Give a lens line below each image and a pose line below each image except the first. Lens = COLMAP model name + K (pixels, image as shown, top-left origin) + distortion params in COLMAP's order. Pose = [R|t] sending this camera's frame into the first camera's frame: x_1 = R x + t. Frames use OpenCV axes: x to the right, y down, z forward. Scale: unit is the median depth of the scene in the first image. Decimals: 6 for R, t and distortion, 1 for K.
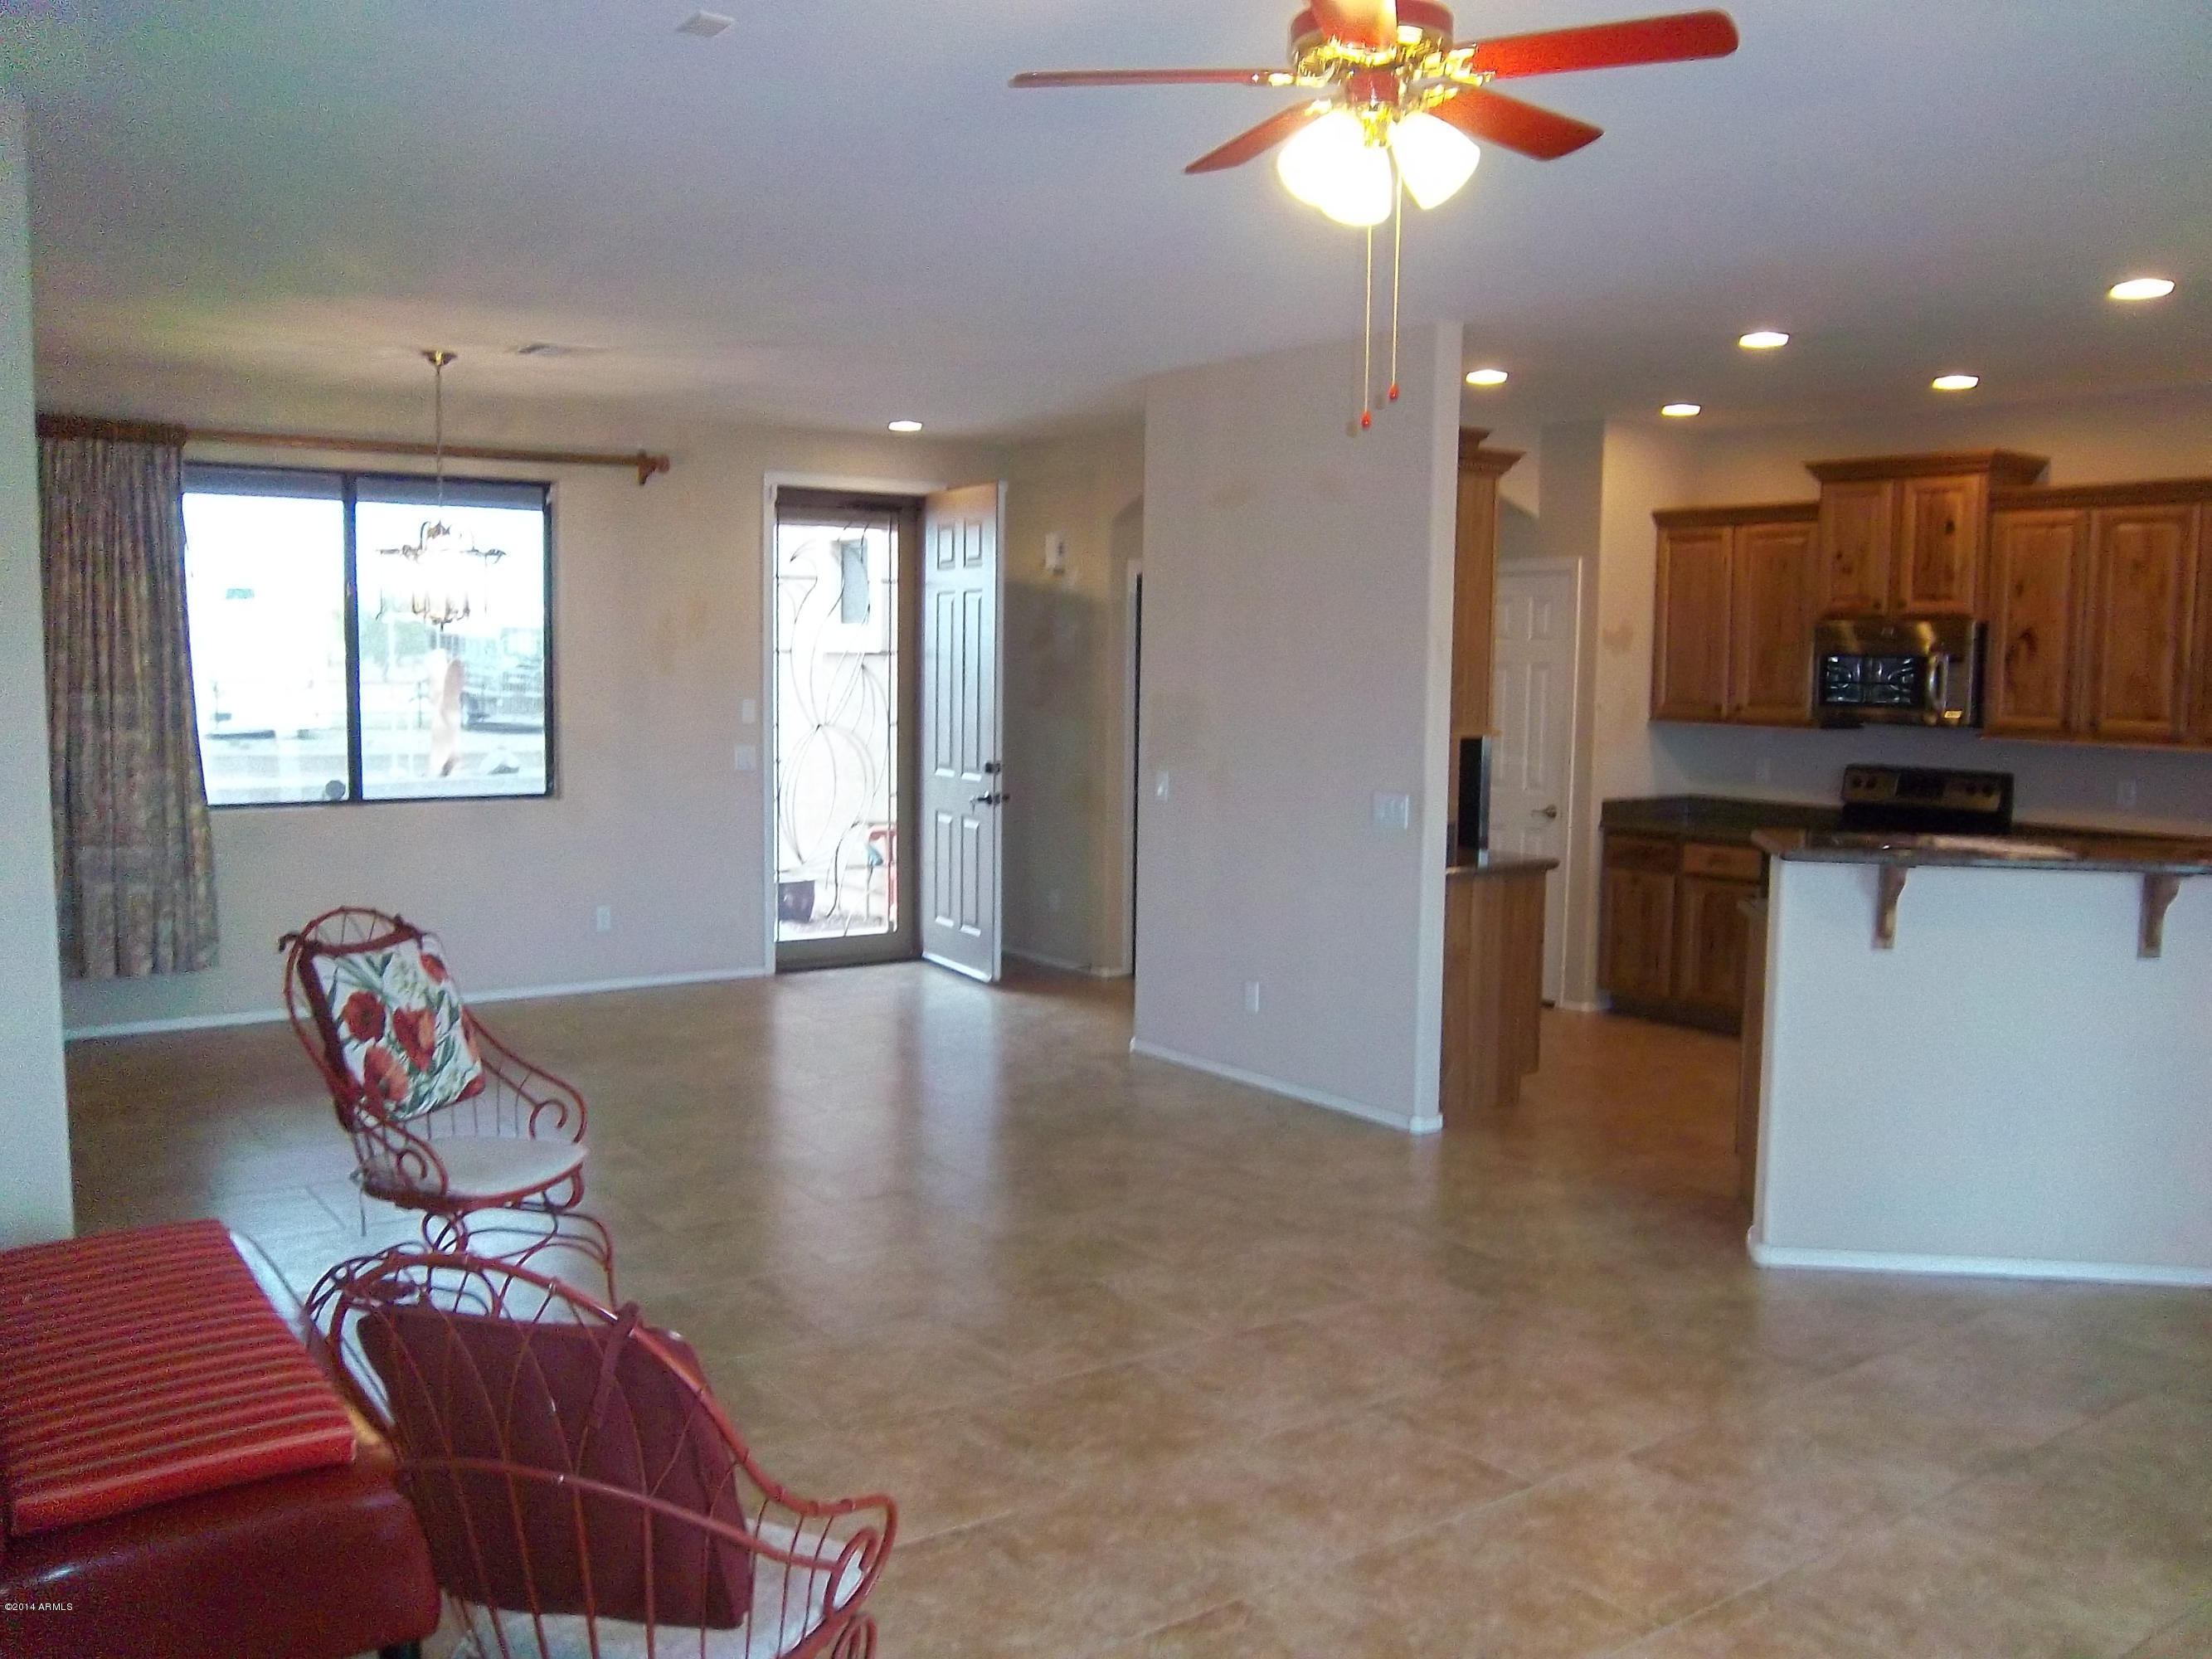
lens RADIAL K [[1891.6, 0, 1149.2], [0, 1891.6, 869.2], [0, 0, 1]] dist [-0.111047, 0.105477]
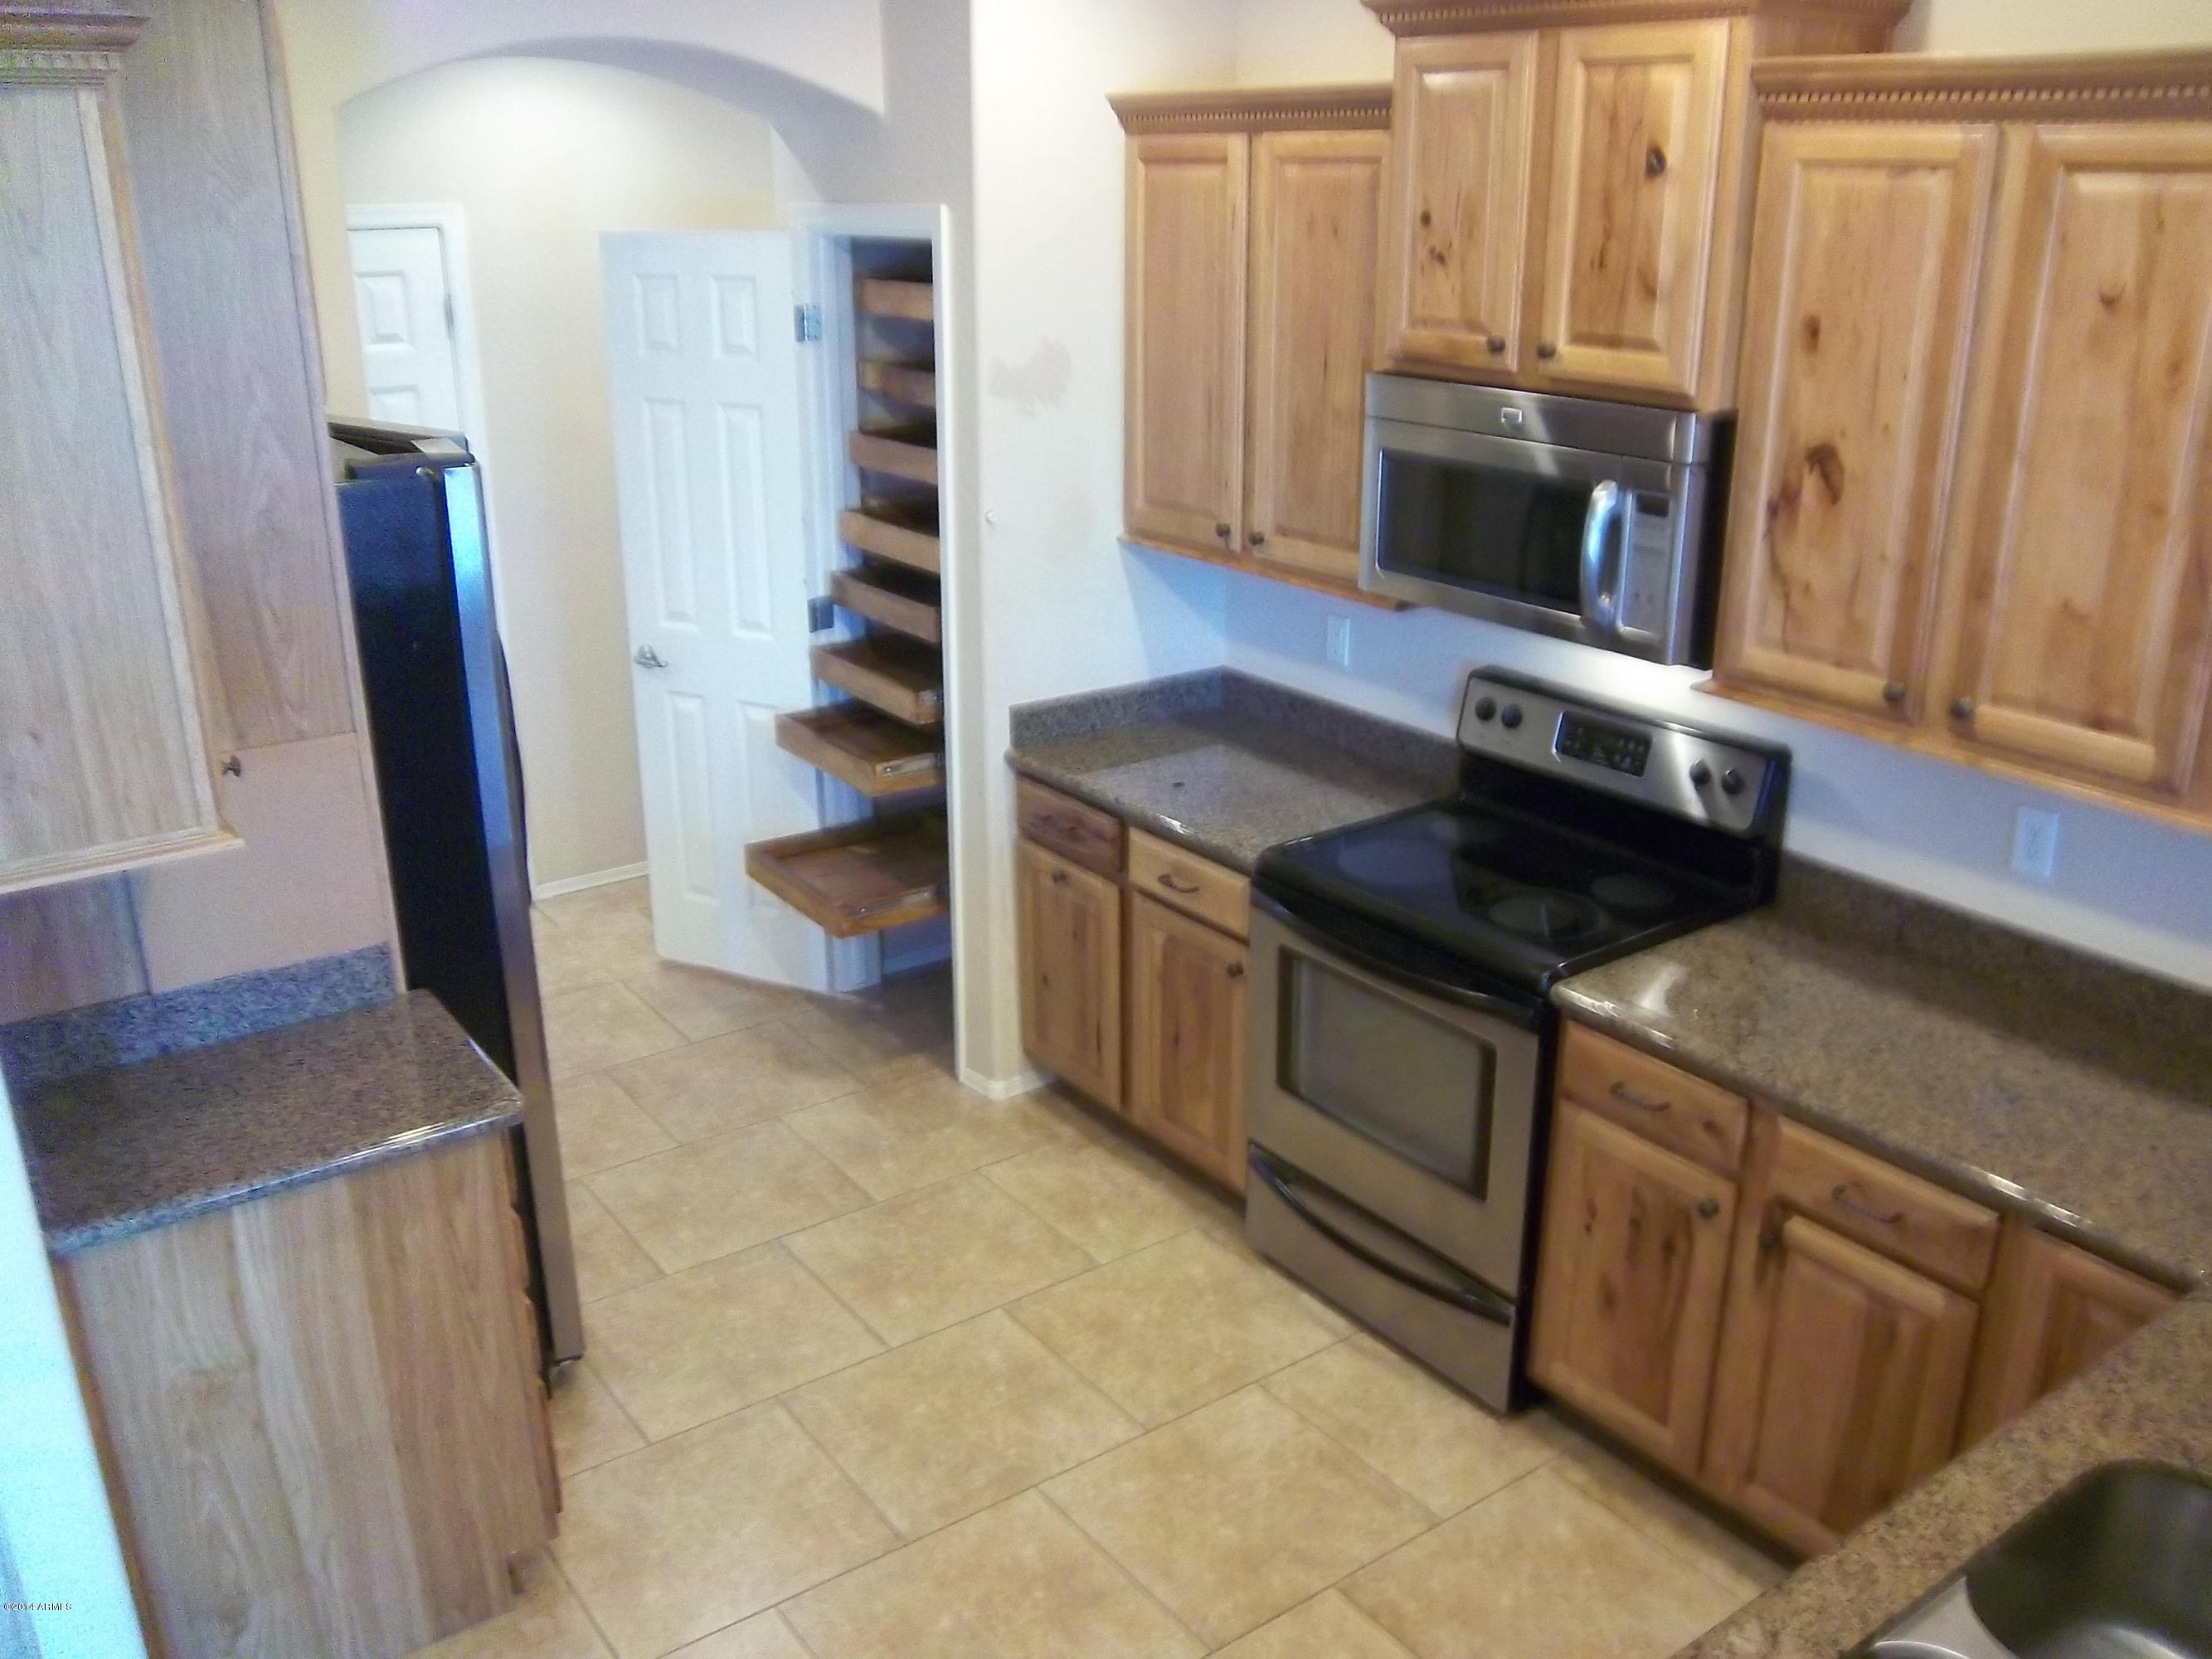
lens RADIAL K [[1891.6, 0, 1149.2], [0, 1891.6, 869.2], [0, 0, 1]] dist [-0.111047, 0.105477]
pose [[0.999955, -0.009436, 0.000428, 0.324327], [0.009061, 0.970994, 0.238934, -0.134154], [-0.002670, -0.238920, 0.971036, 0.586685]]
